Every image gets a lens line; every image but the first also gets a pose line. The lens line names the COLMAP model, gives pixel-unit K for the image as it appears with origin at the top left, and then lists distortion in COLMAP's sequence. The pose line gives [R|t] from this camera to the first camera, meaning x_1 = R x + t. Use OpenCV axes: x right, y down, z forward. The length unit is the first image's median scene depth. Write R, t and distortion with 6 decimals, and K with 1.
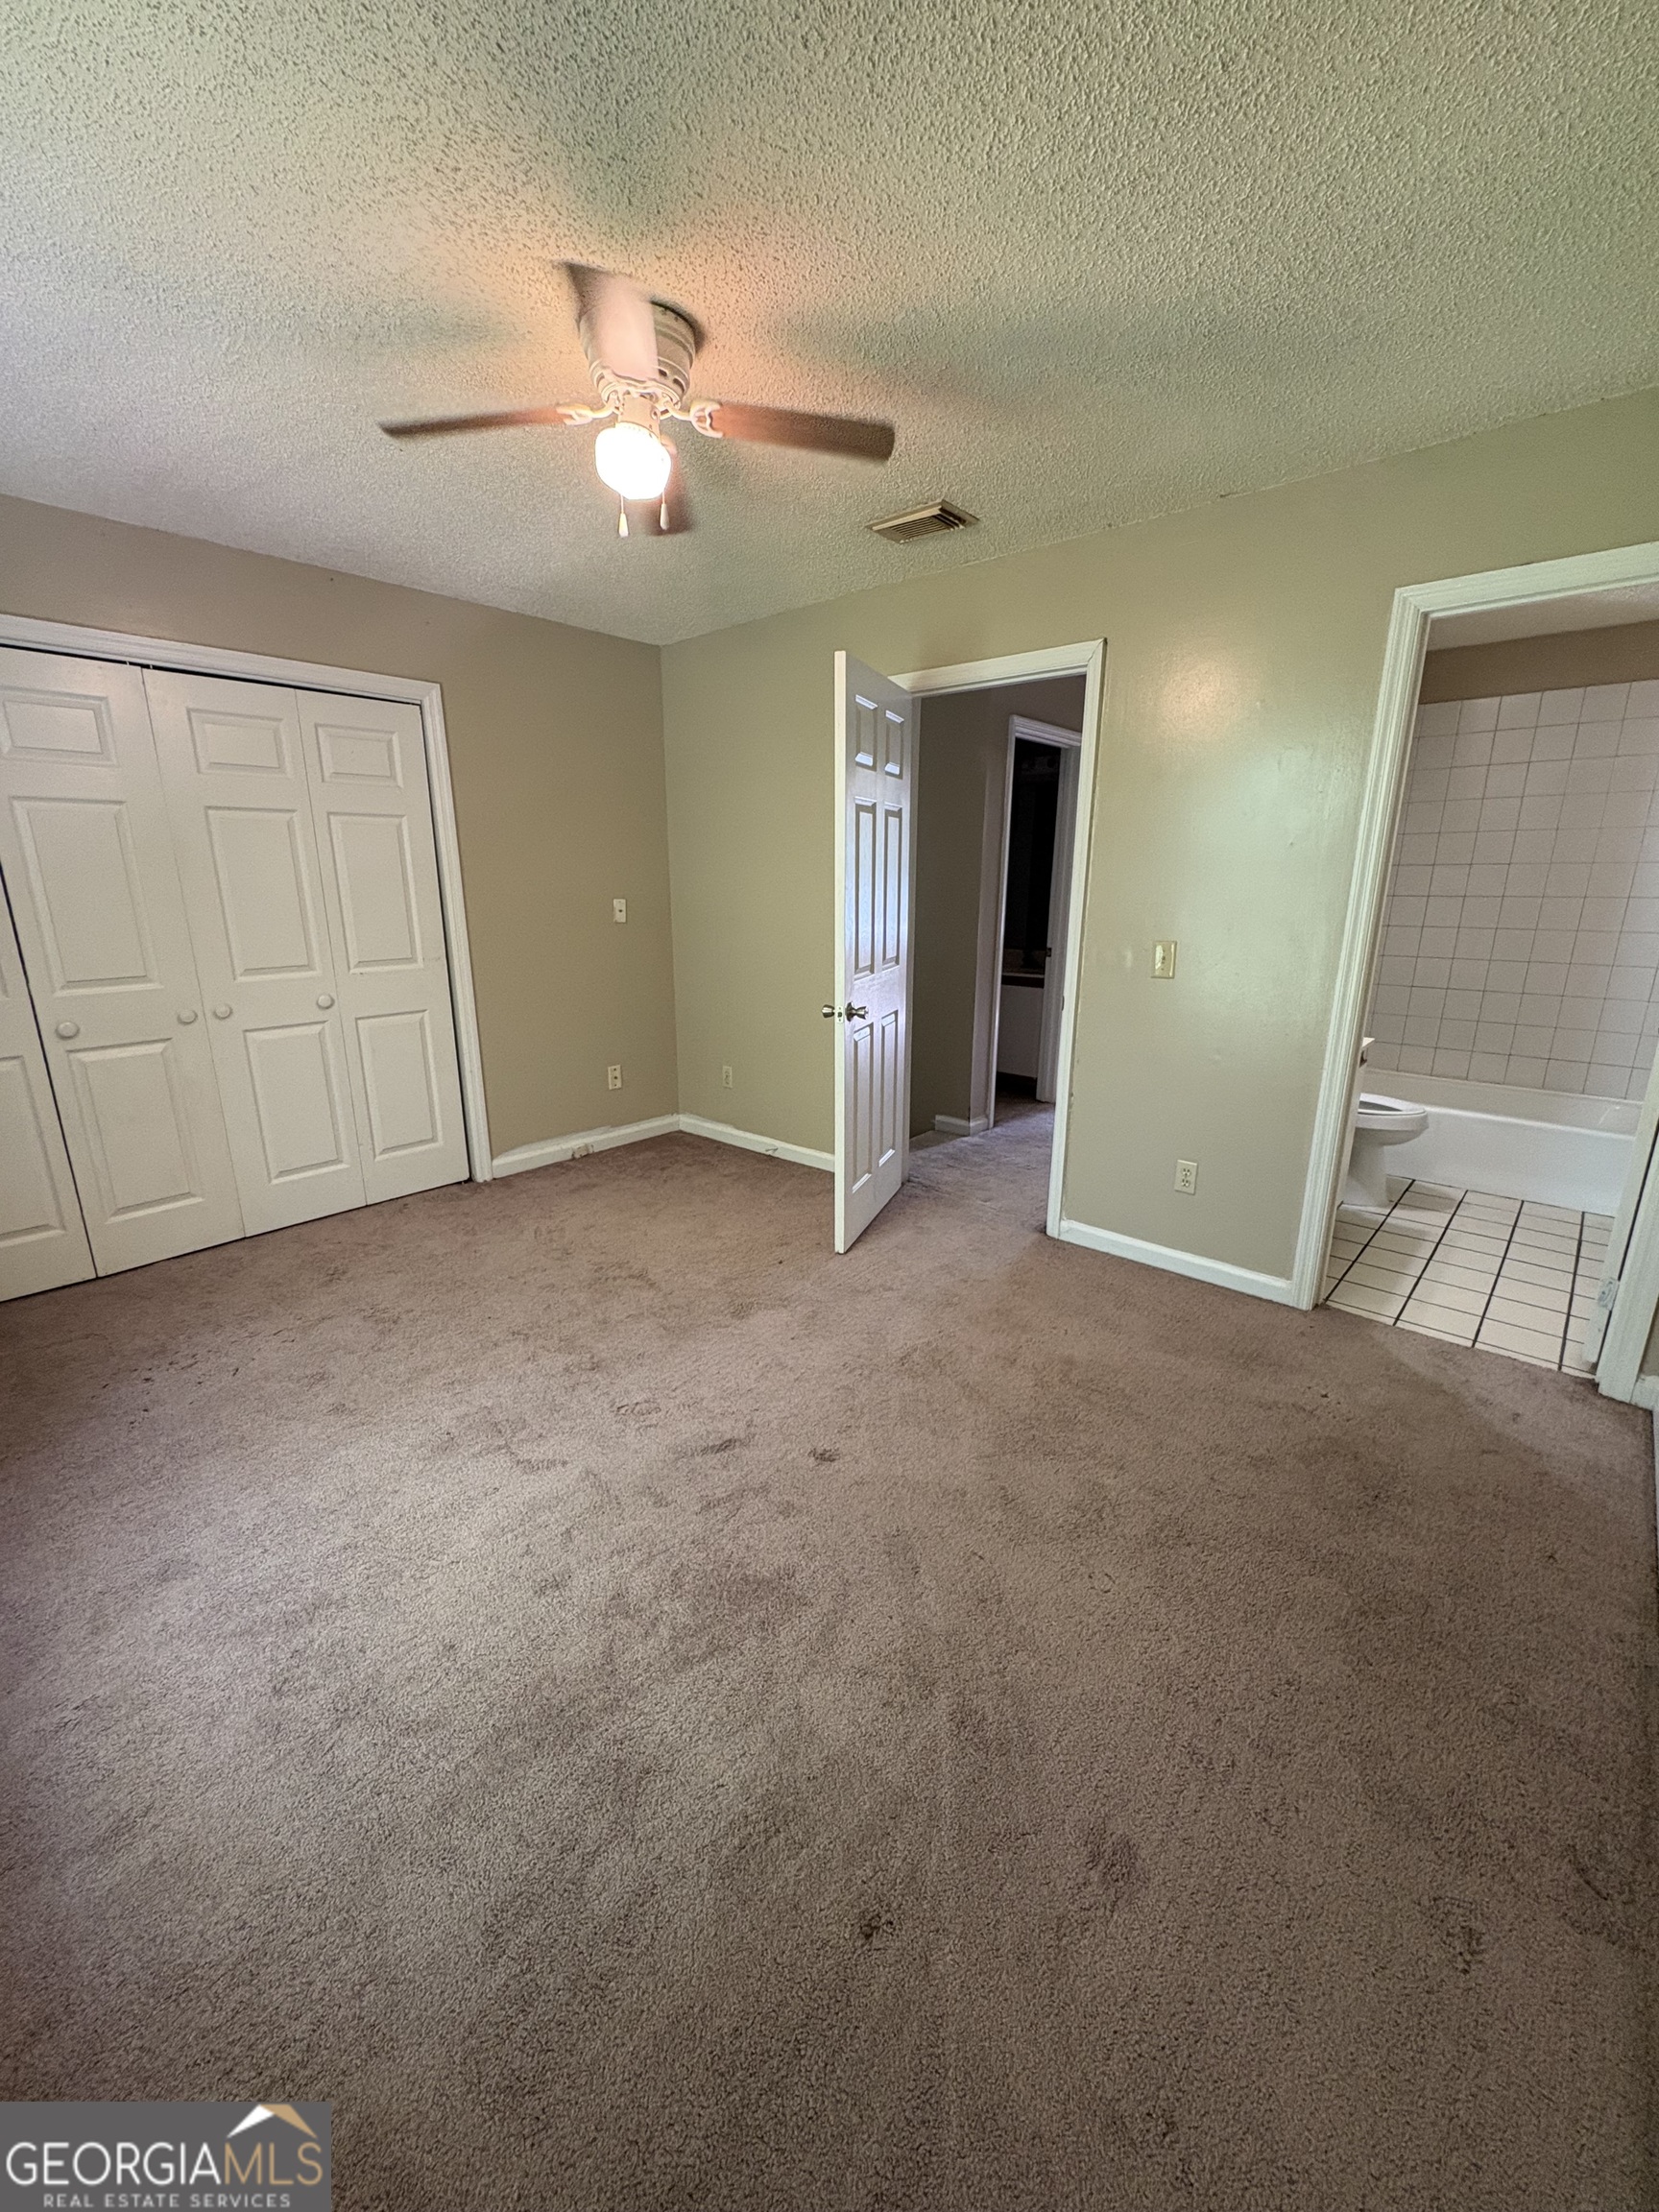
lens RADIAL K [[881.1, 0, 829.5], [0, 881.1, 1106.0], [0, 0, 1]] dist [0.003459, -0.000164]
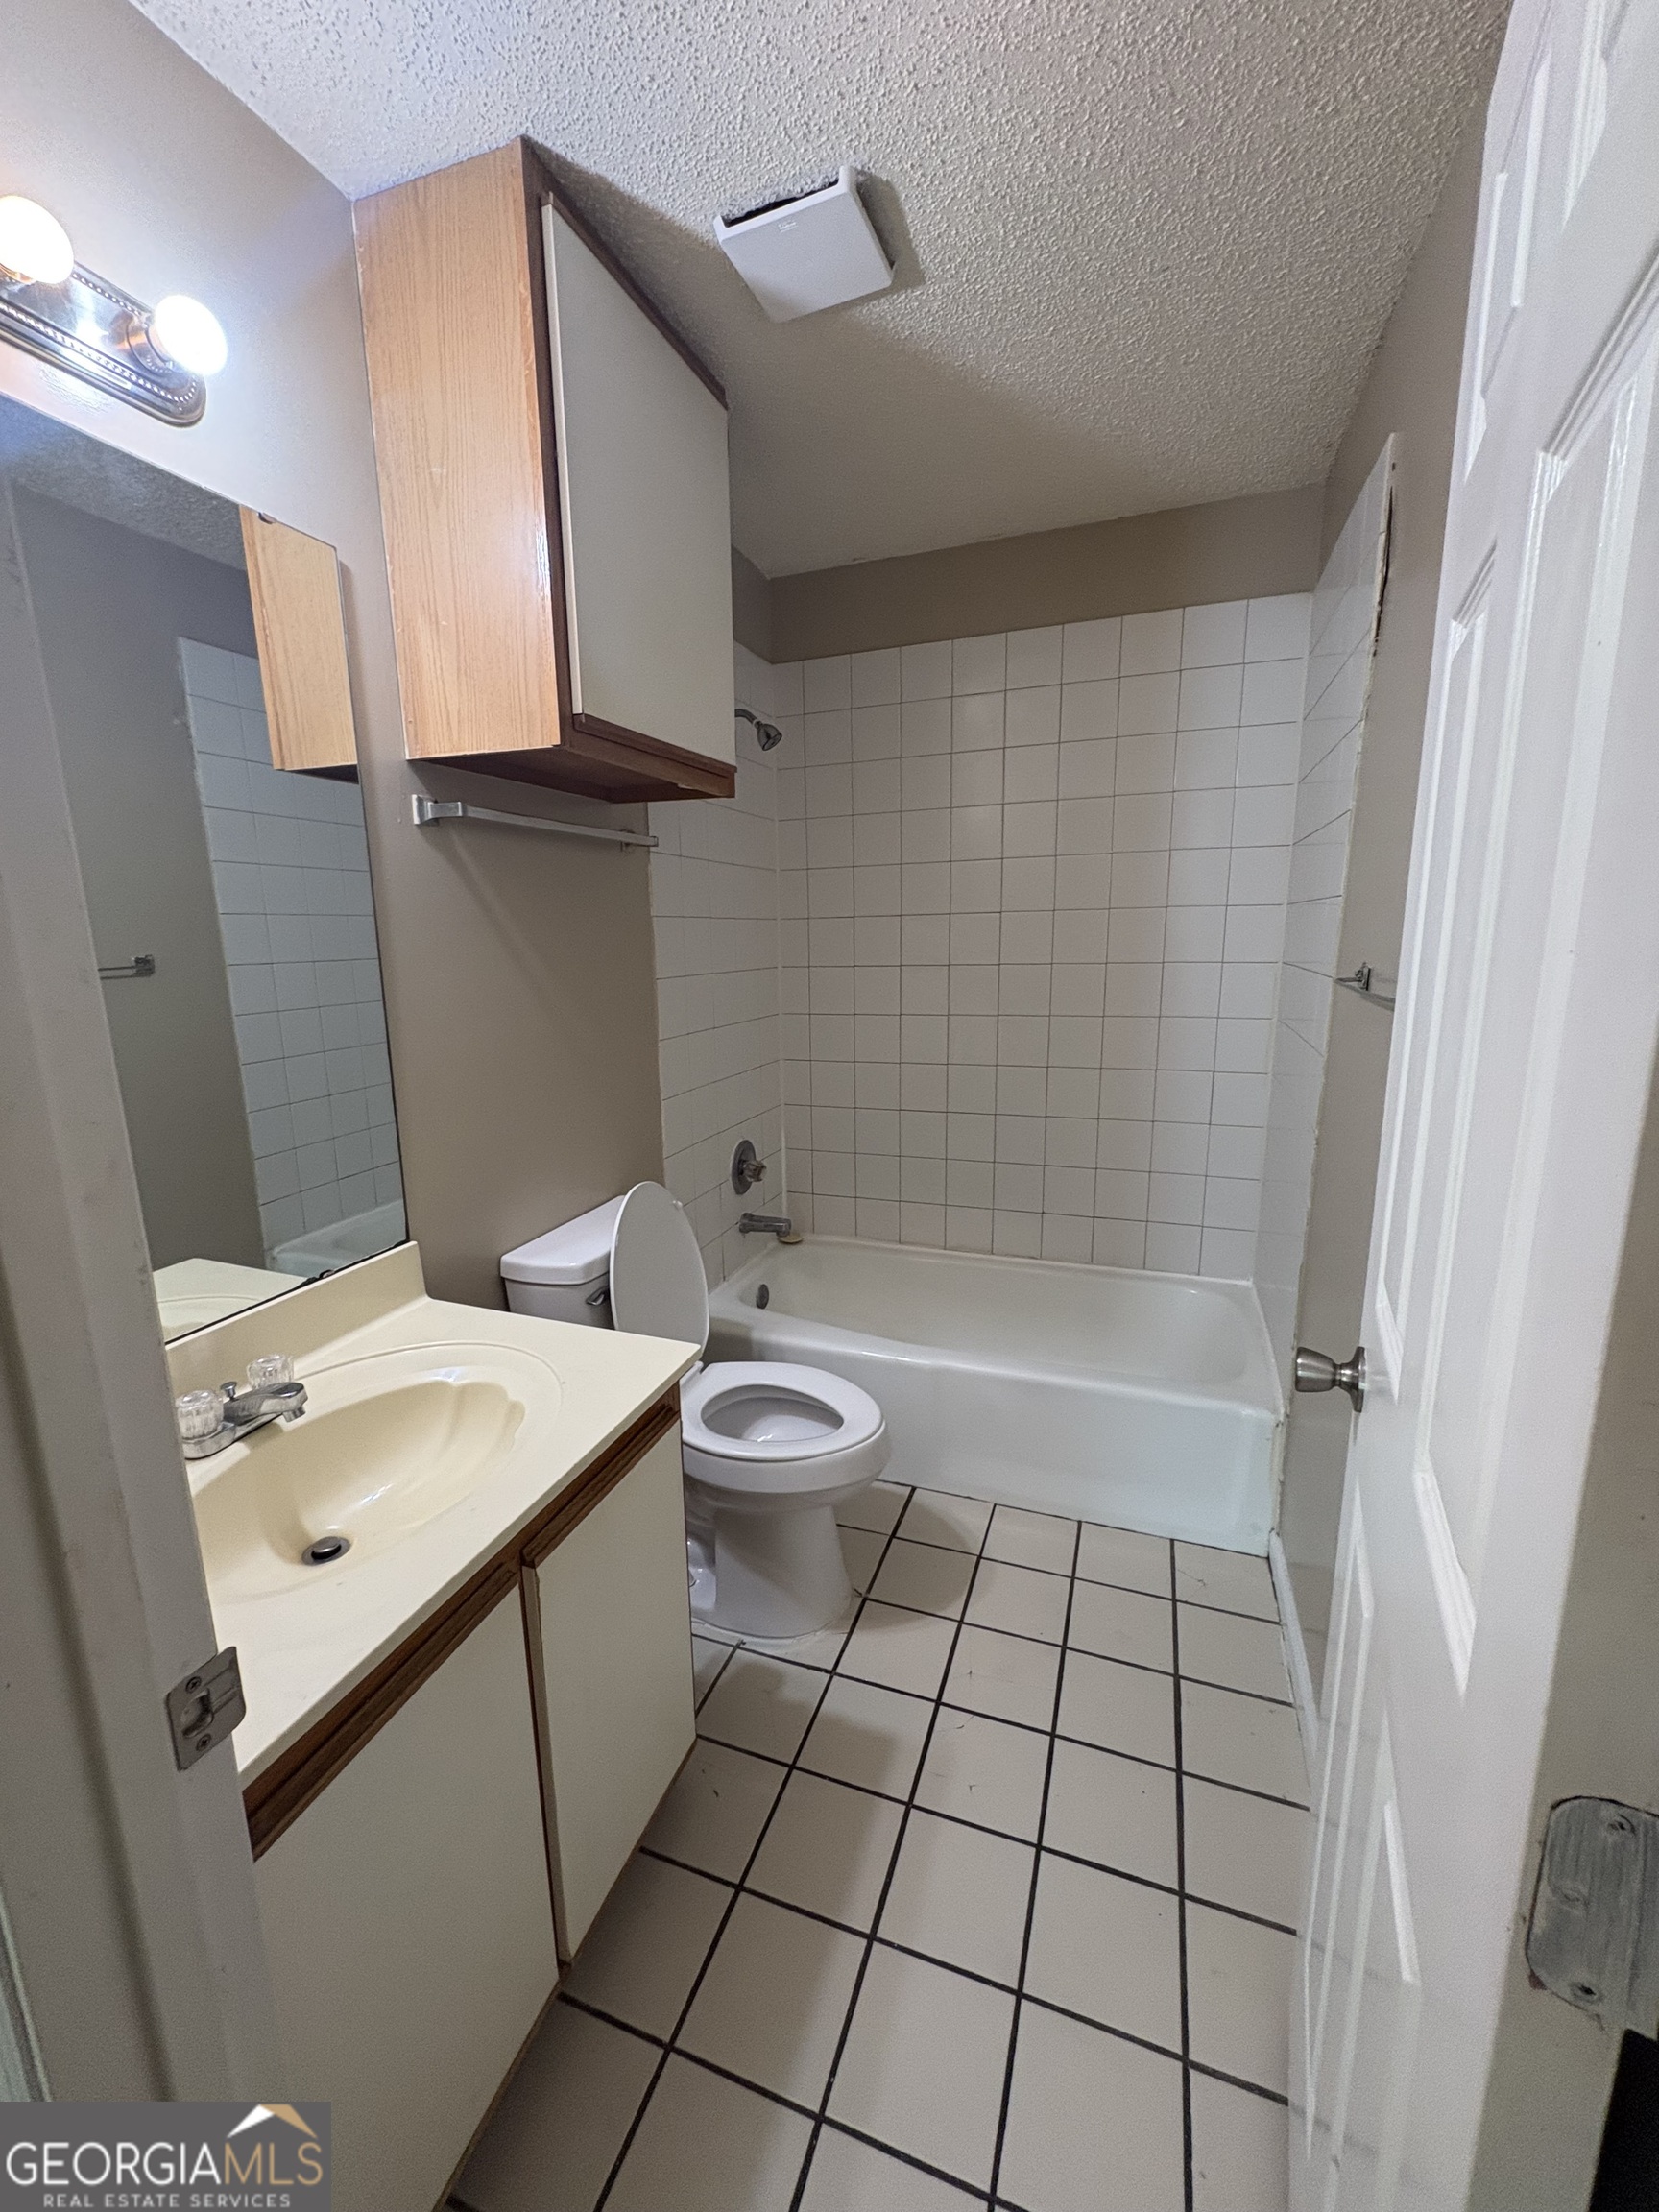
lens RADIAL K [[881.1, 0, 829.5], [0, 881.1, 1106.0], [0, 0, 1]] dist [0.003459, -0.000164]
pose [[0.930402, -0.087734, 0.355887, 0.463397], [0.111338, 0.992701, -0.046351, -0.135728], [-0.349223, 0.082748, 0.933379, 0.517263]]
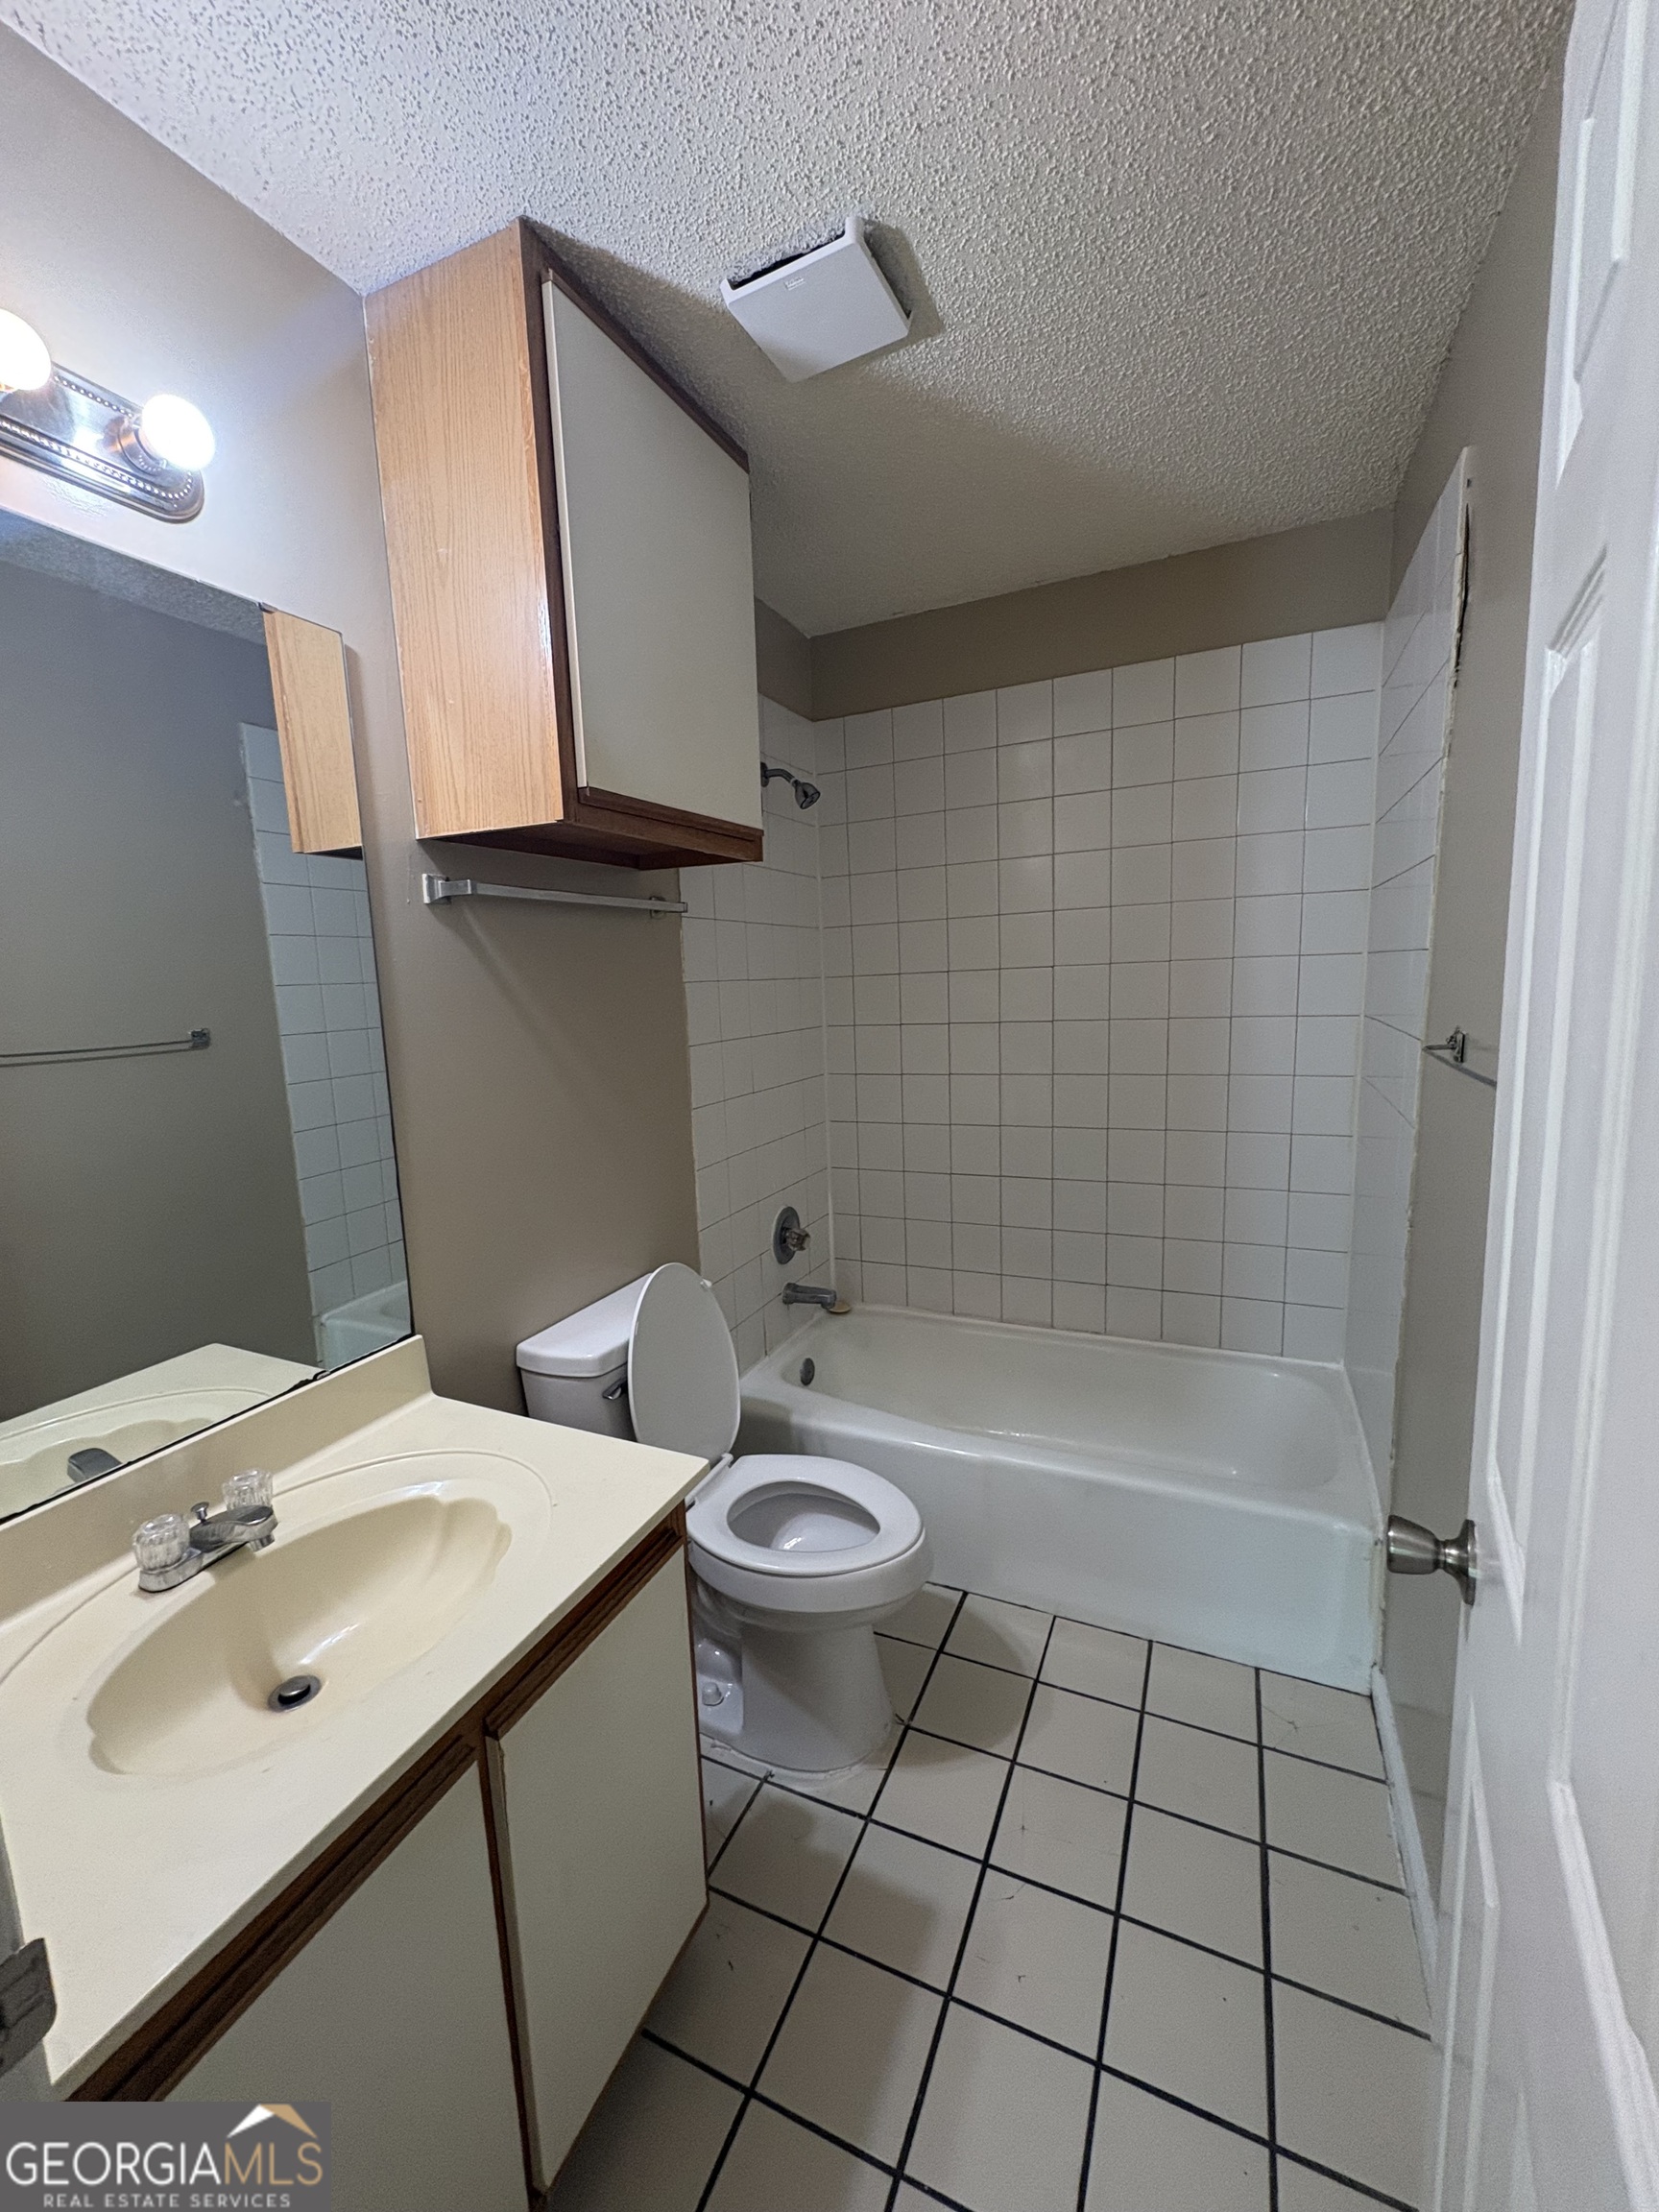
lens RADIAL K [[881.7, 0, 829.5], [0, 881.7, 1106.0], [0, 0, 1]] dist [0.002465, 0.000011]
pose [[0.955501, -0.080355, 0.283832, 0.493153], [0.113700, 0.988161, -0.103009, -0.152079], [-0.272195, 0.130697, 0.953325, 0.535779]]
